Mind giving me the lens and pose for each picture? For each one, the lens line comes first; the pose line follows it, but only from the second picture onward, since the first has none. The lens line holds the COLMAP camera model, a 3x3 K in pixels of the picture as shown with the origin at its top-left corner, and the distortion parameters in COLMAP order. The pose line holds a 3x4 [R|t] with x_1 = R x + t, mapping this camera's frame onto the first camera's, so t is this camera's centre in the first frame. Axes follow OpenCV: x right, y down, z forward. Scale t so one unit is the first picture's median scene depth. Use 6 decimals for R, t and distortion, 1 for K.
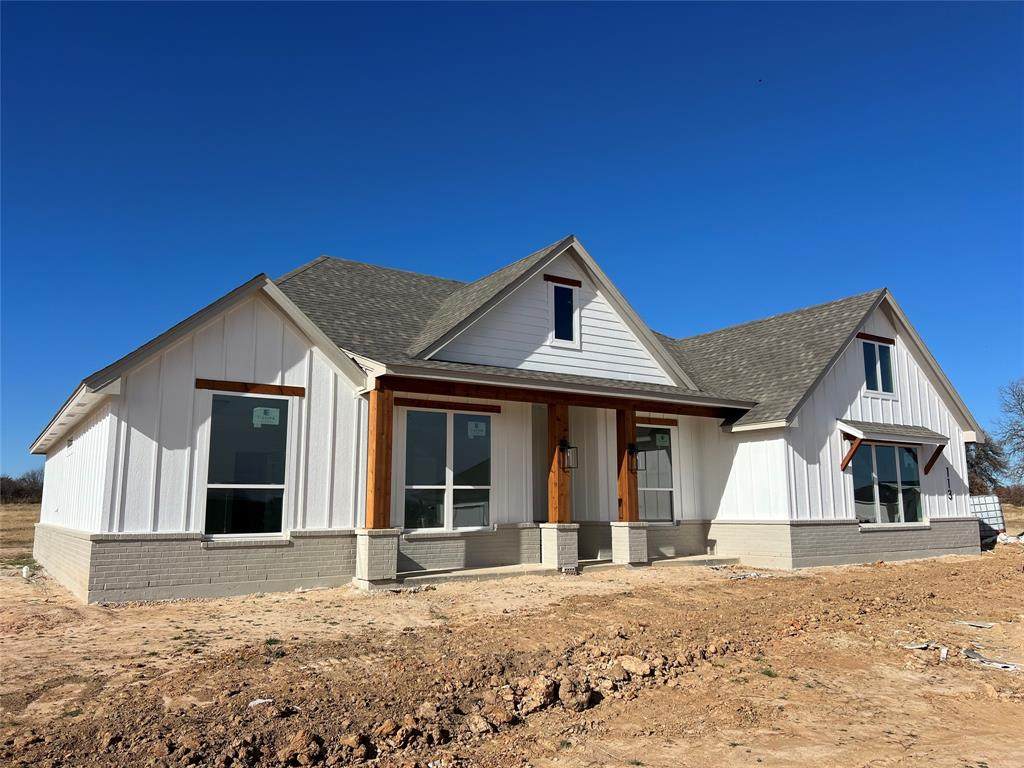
lens RADIAL K [[766.4, 0, 512.0], [0, 766.4, 384.0], [0, 0, 1]] dist [0.053845, -0.001807]
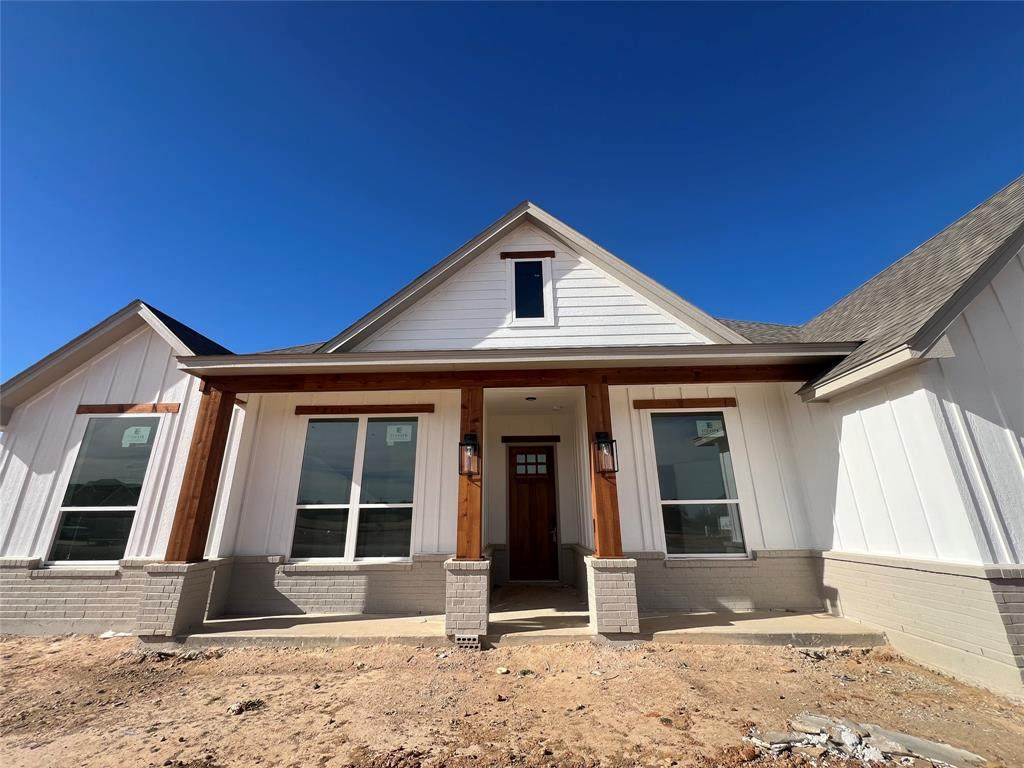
lens RADIAL K [[408.8, 0, 511.7], [0, 408.8, 382.4], [0, 0, 1]] dist [-0.002975, 0.000542]
pose [[0.811005, -0.183546, -0.555502, 0.297264], [0.096796, 0.978523, -0.182000, 0.092626], [0.576977, 0.093832, 0.811353, 0.668770]]
